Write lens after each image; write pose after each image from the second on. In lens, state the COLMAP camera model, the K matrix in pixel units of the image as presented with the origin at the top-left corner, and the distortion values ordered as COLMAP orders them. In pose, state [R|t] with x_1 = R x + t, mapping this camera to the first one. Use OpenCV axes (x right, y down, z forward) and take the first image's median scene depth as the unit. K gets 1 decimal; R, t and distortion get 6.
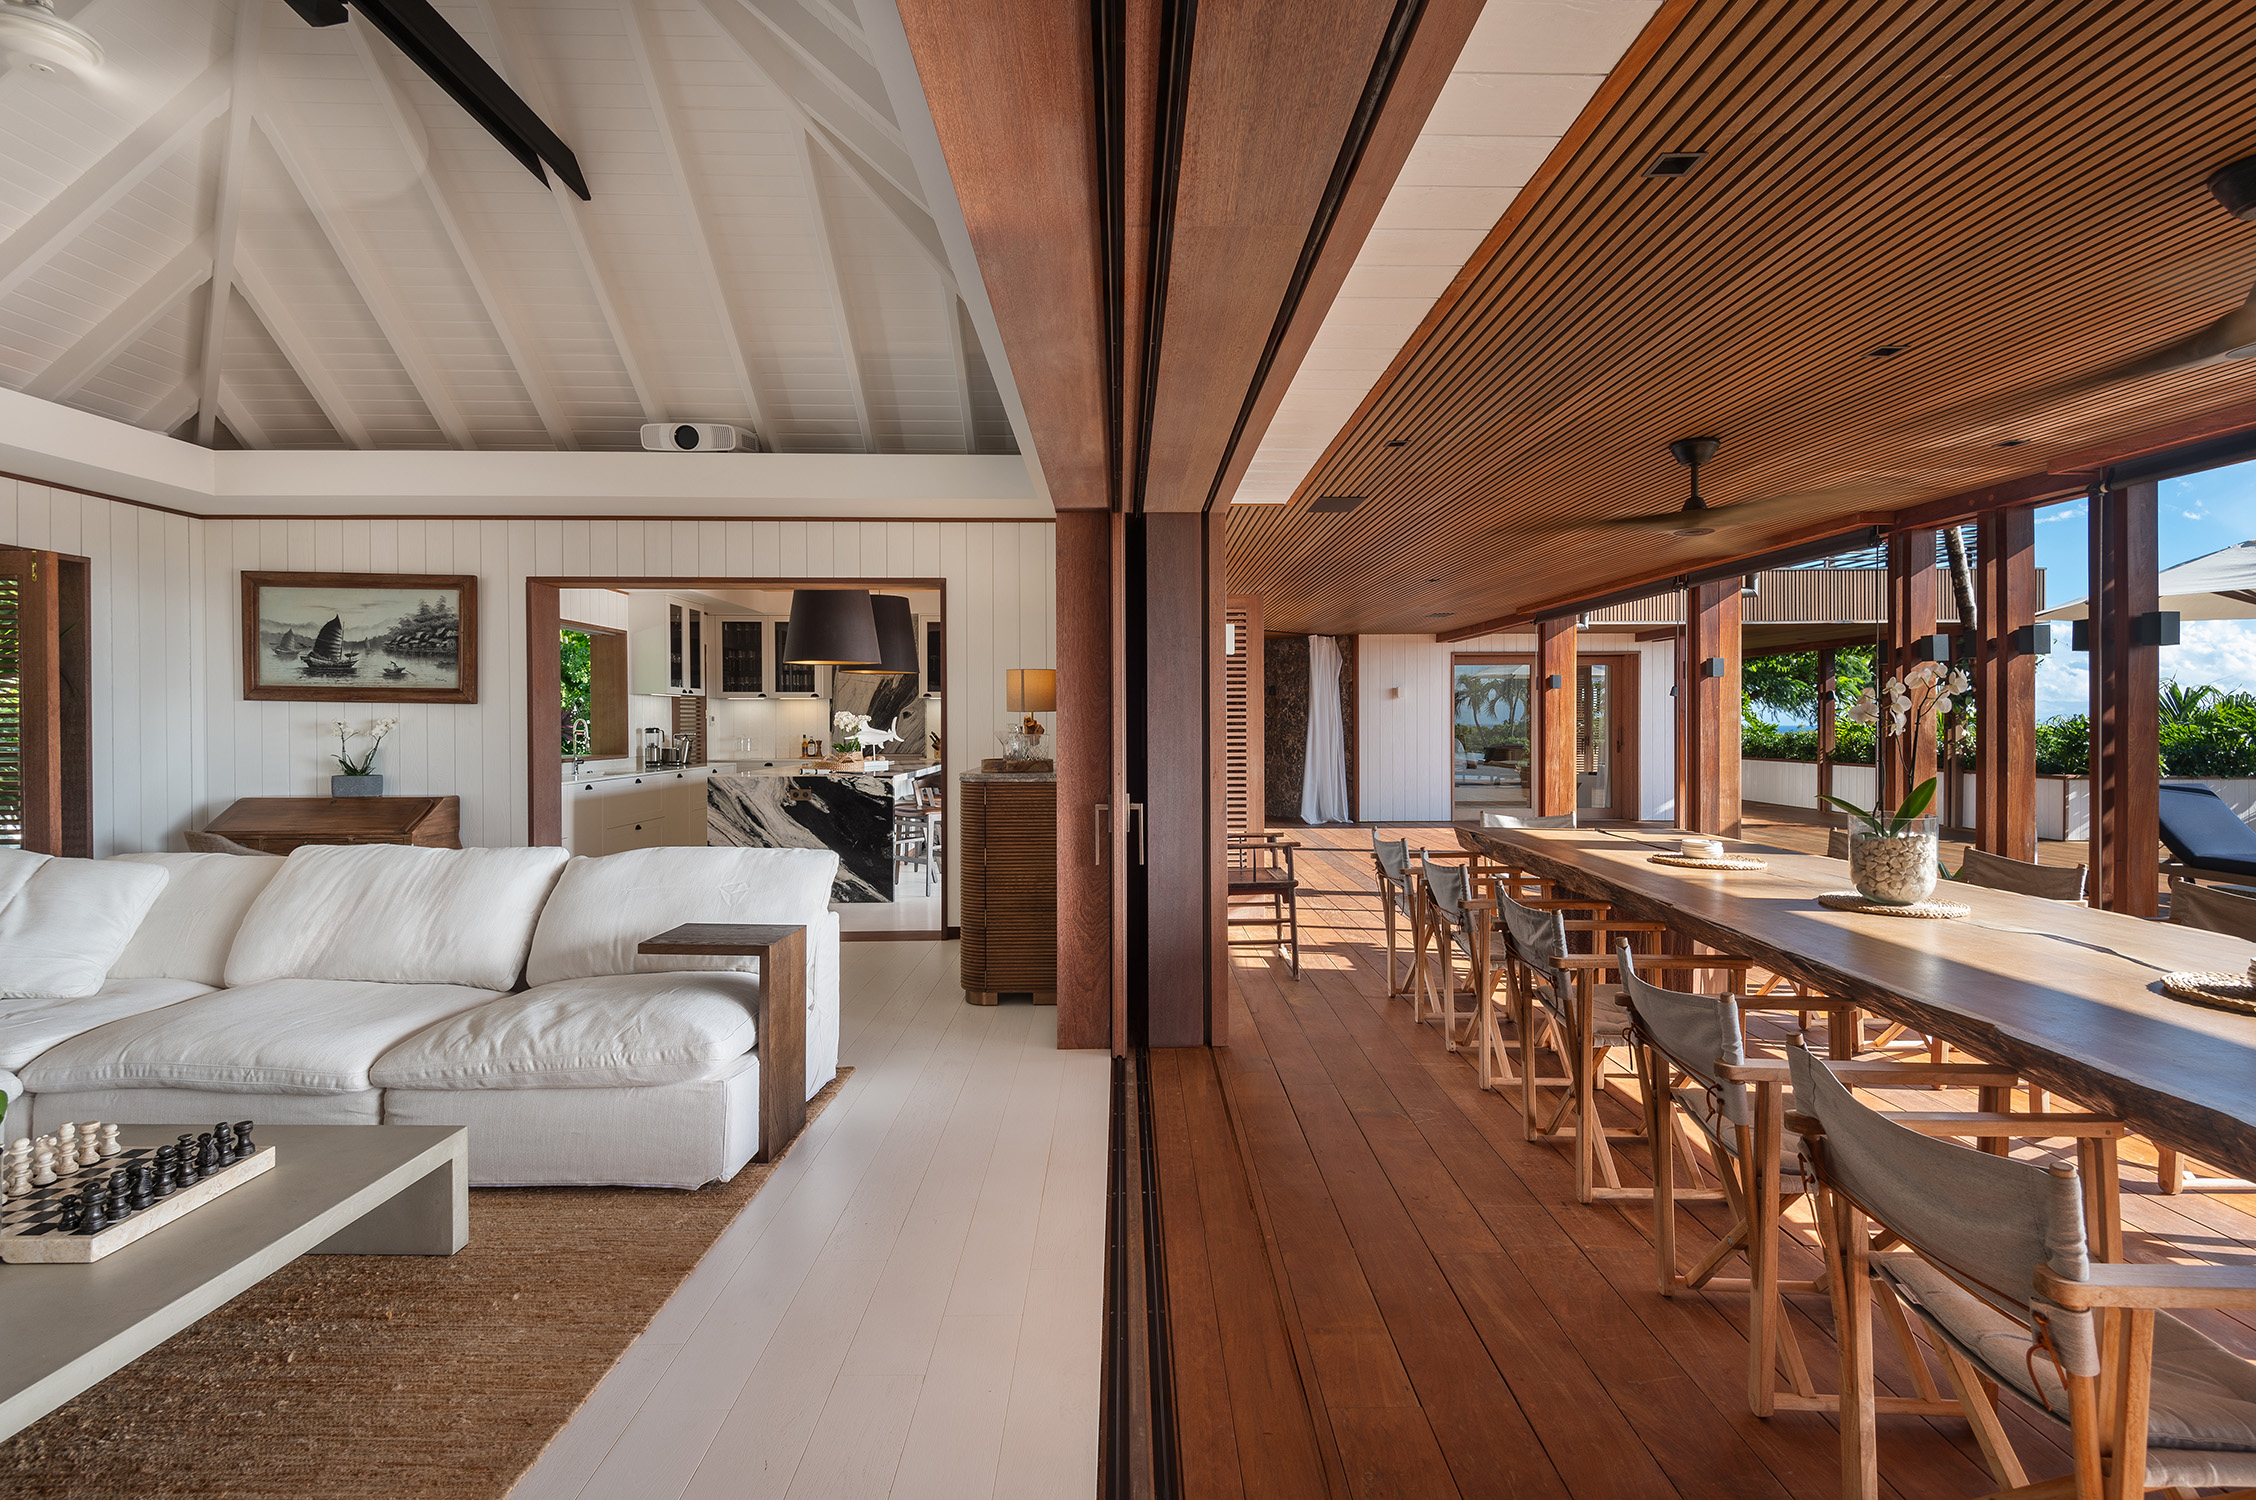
lens RADIAL K [[1064.1, 0, 1130.7], [0, 1064.1, 738.0], [0, 0, 1]] dist [0.009628, -0.005565]
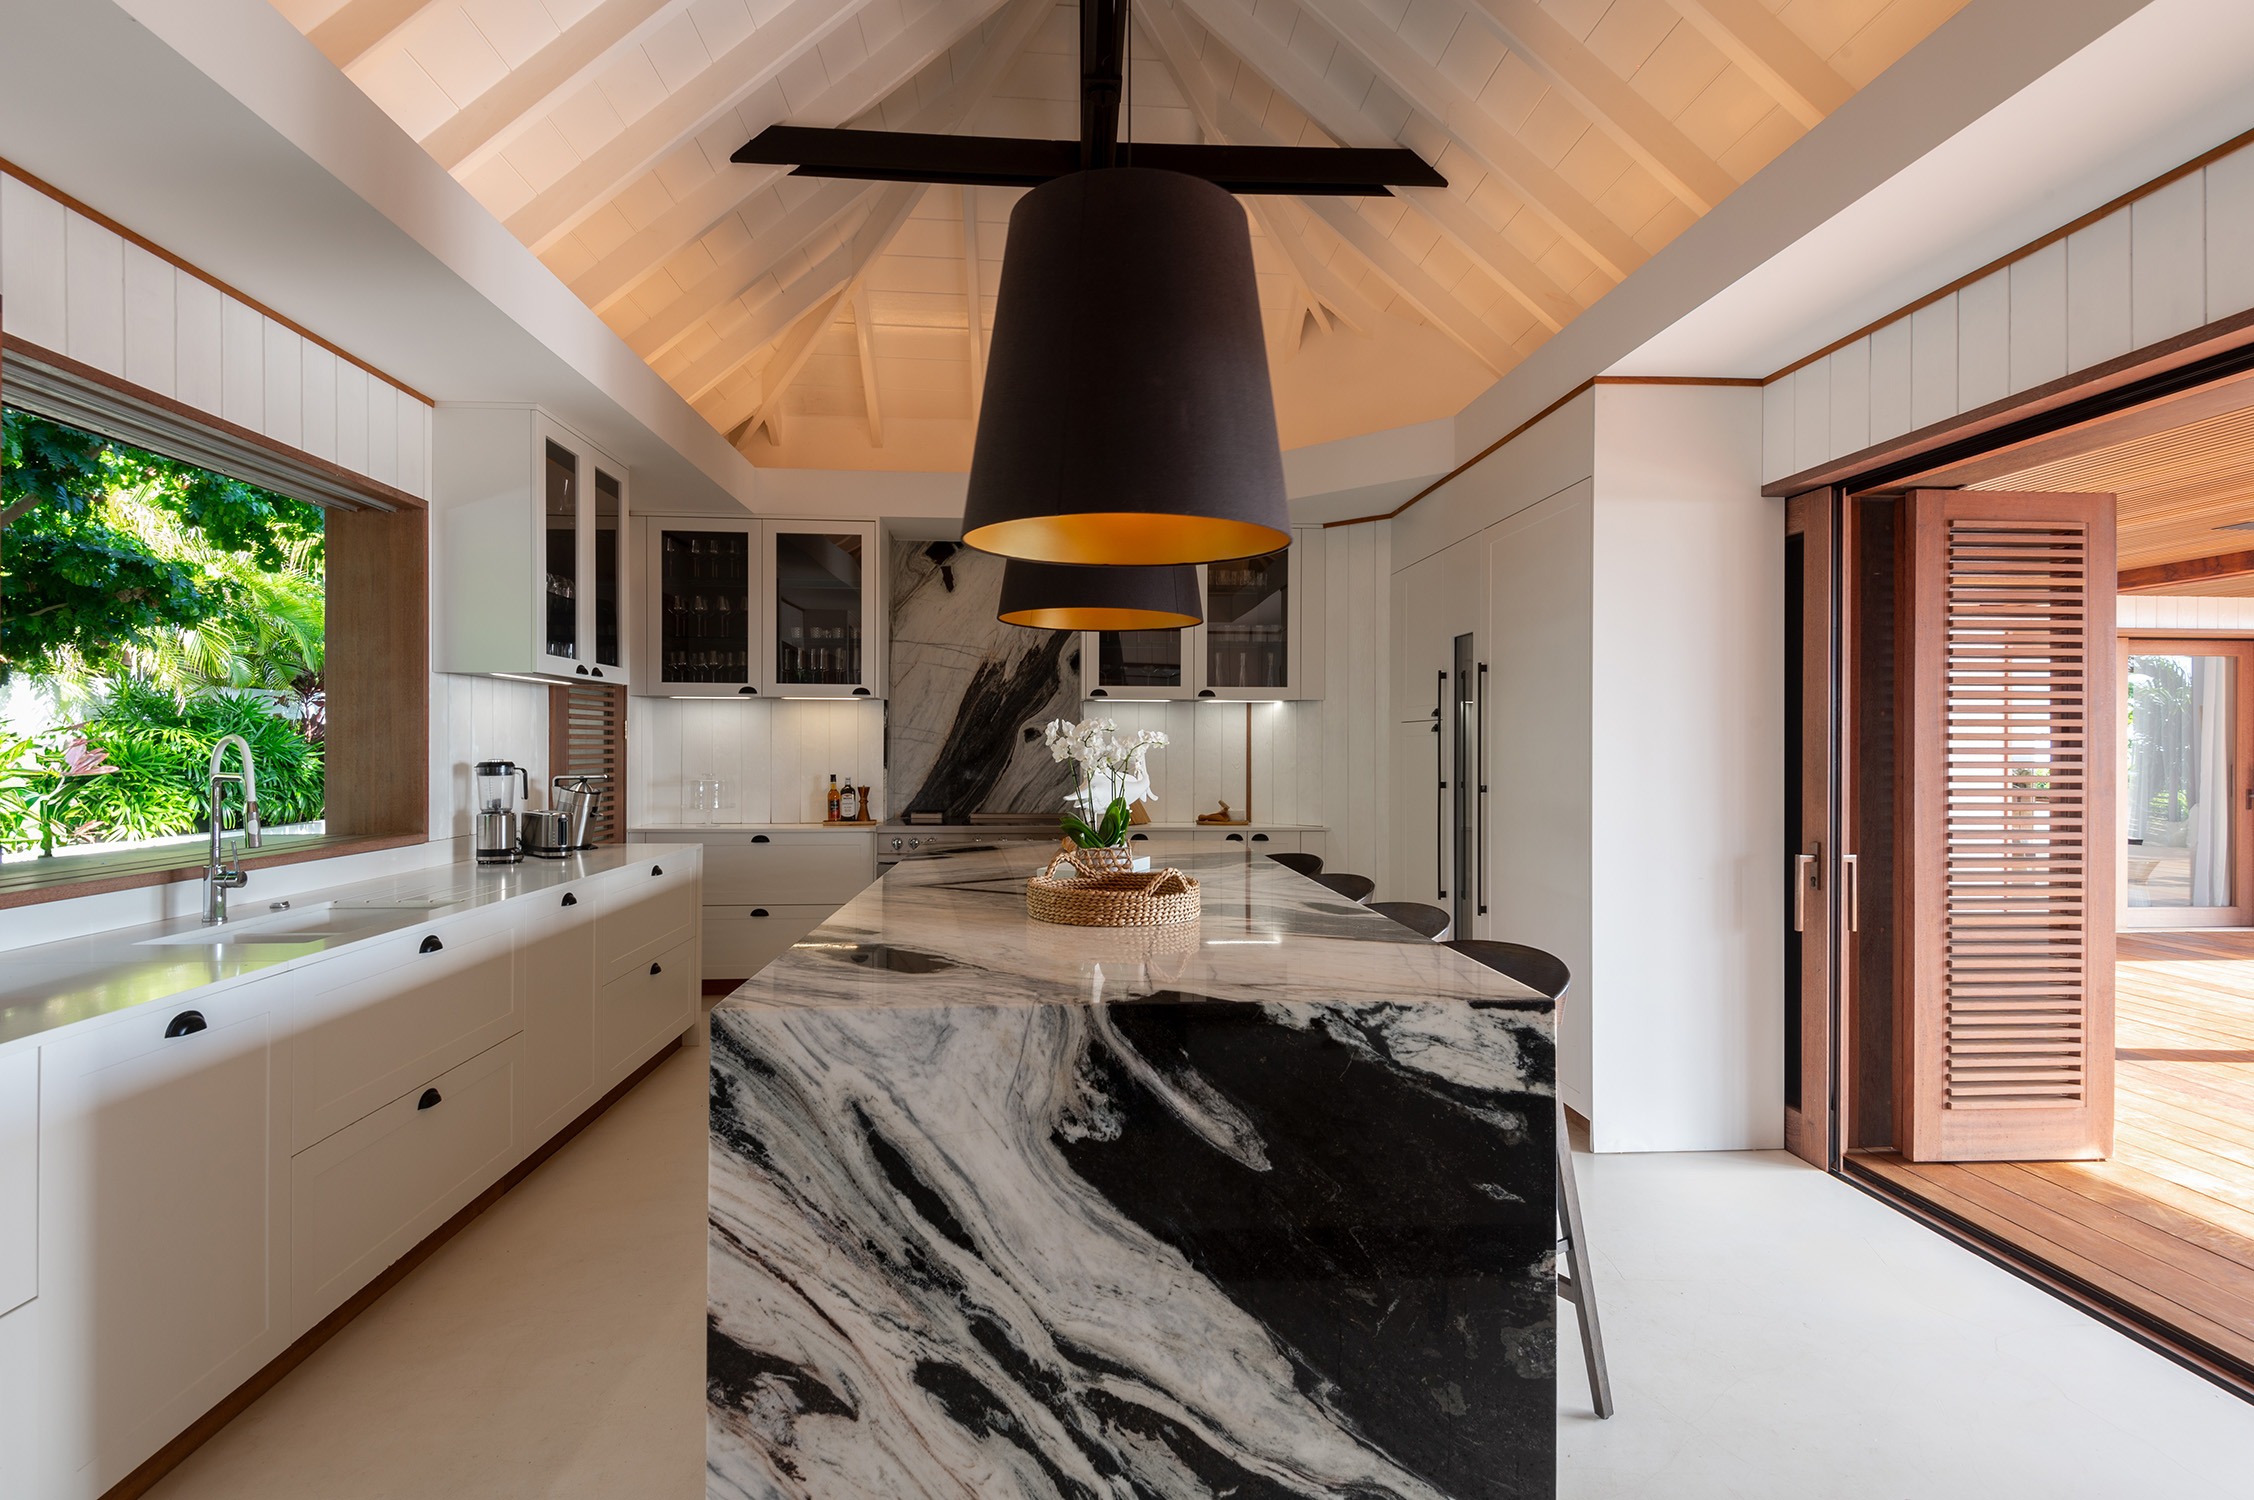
lens RADIAL K [[1173.2, 0, 1121.0], [0, 1173.2, 751.5], [0, 0, 1]] dist [-0.000993, -0.000408]
pose [[0.998953, 0.005448, 0.045428, -0.238699], [-0.004902, 0.999914, -0.012127, -0.009130], [-0.045491, 0.011892, 0.998894, 0.557574]]
